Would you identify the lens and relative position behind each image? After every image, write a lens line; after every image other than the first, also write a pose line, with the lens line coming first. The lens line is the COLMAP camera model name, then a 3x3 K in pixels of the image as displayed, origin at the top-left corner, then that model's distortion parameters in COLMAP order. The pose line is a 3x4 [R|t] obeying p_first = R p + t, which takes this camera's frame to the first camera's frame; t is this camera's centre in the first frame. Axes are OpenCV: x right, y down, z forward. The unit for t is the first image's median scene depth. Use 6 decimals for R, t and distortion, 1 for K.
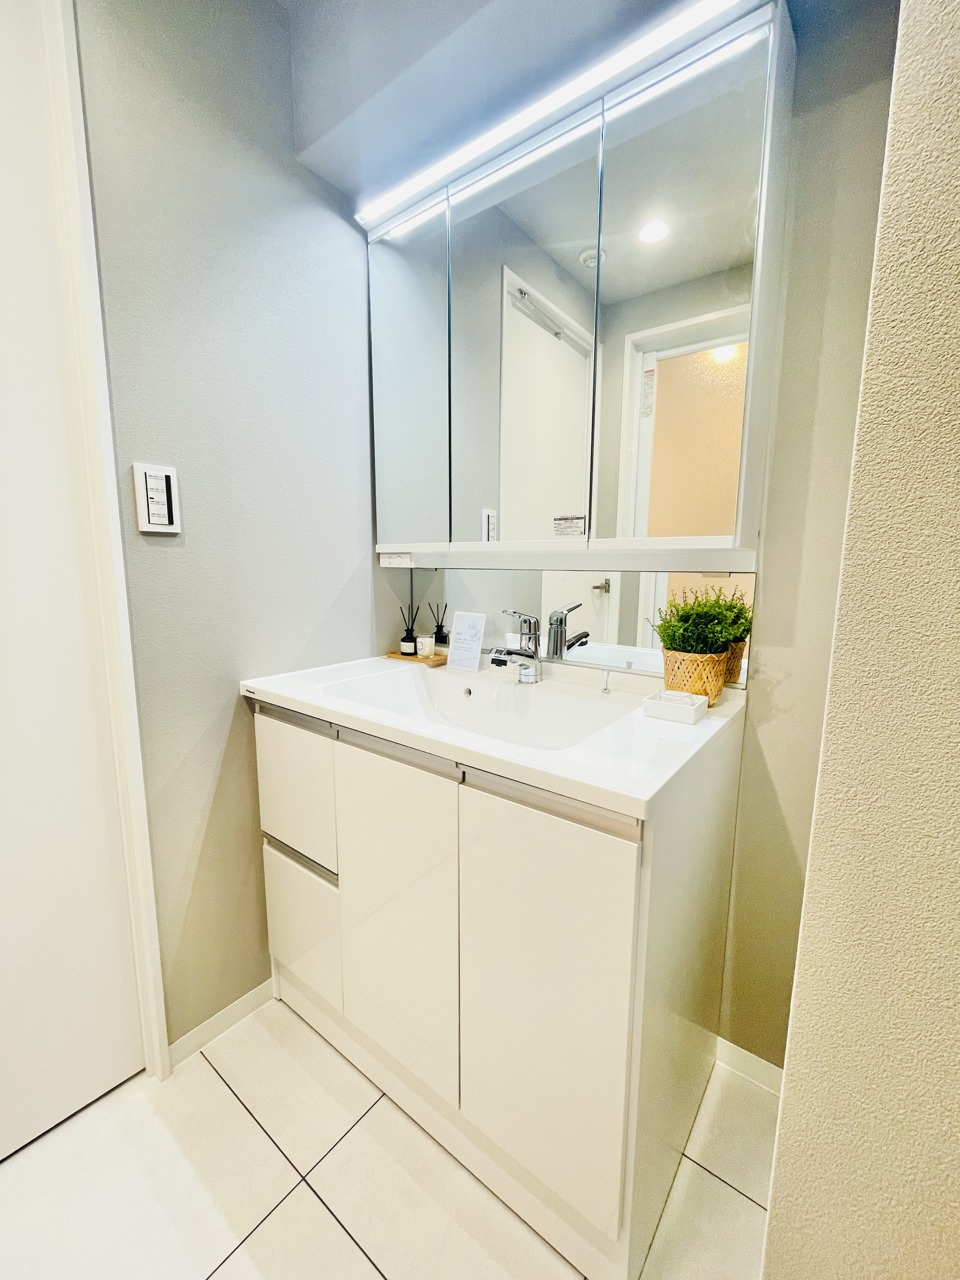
lens RADIAL K [[519.3, 0, 478.9], [0, 519.3, 642.6], [0, 0, 1]] dist [-0.002421, -0.000030]
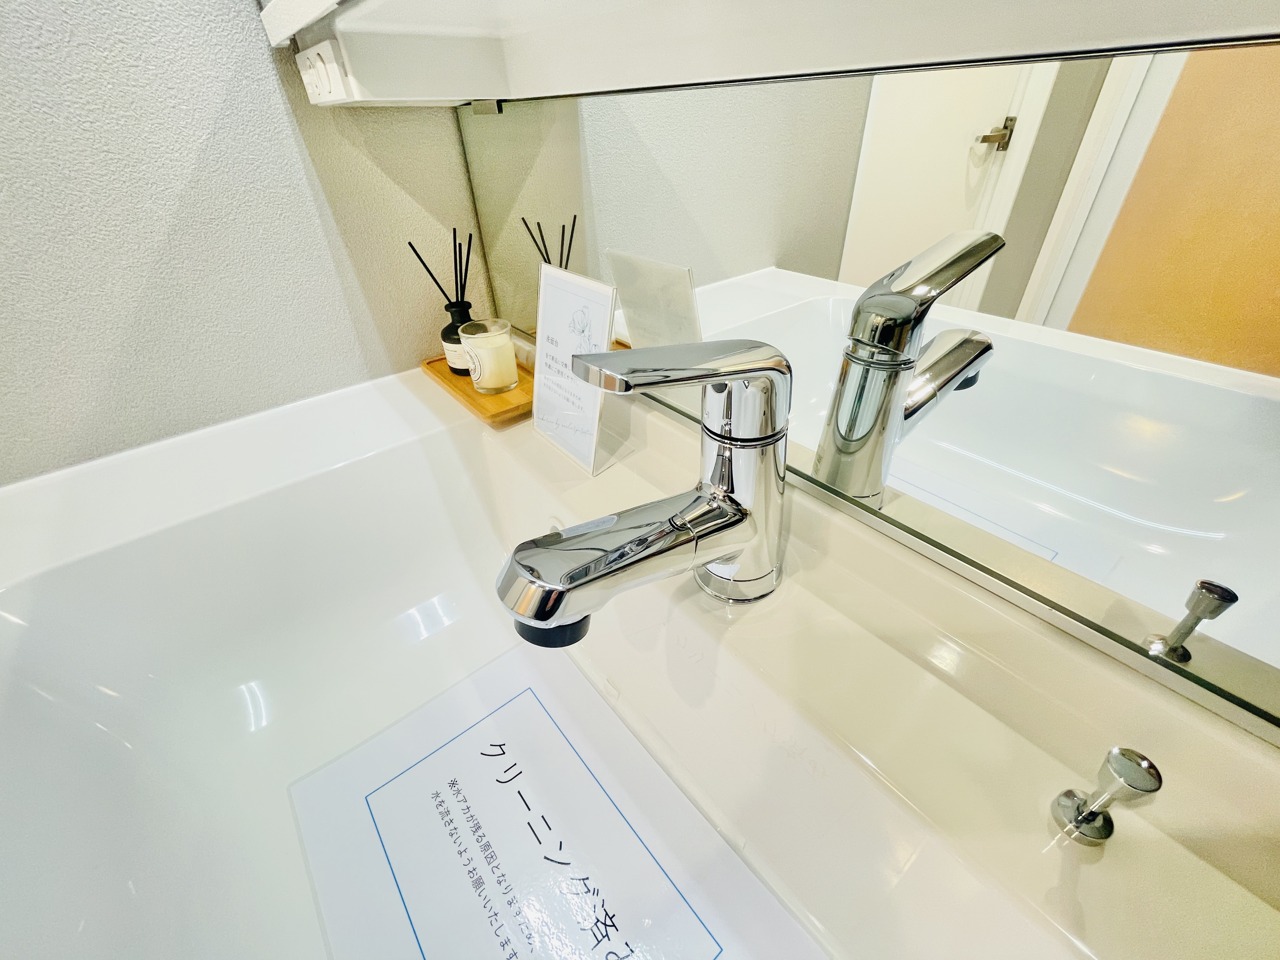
lens RADIAL K [[519.3, 0, 639.3], [0, 519.3, 477.1], [0, 0, 1]] dist [-0.002421, -0.000030]
pose [[0.971916, 0.092433, -0.216416, 0.052875], [0.014176, 0.894966, 0.445909, -0.047022], [0.234902, -0.436454, 0.868521, 0.394264]]
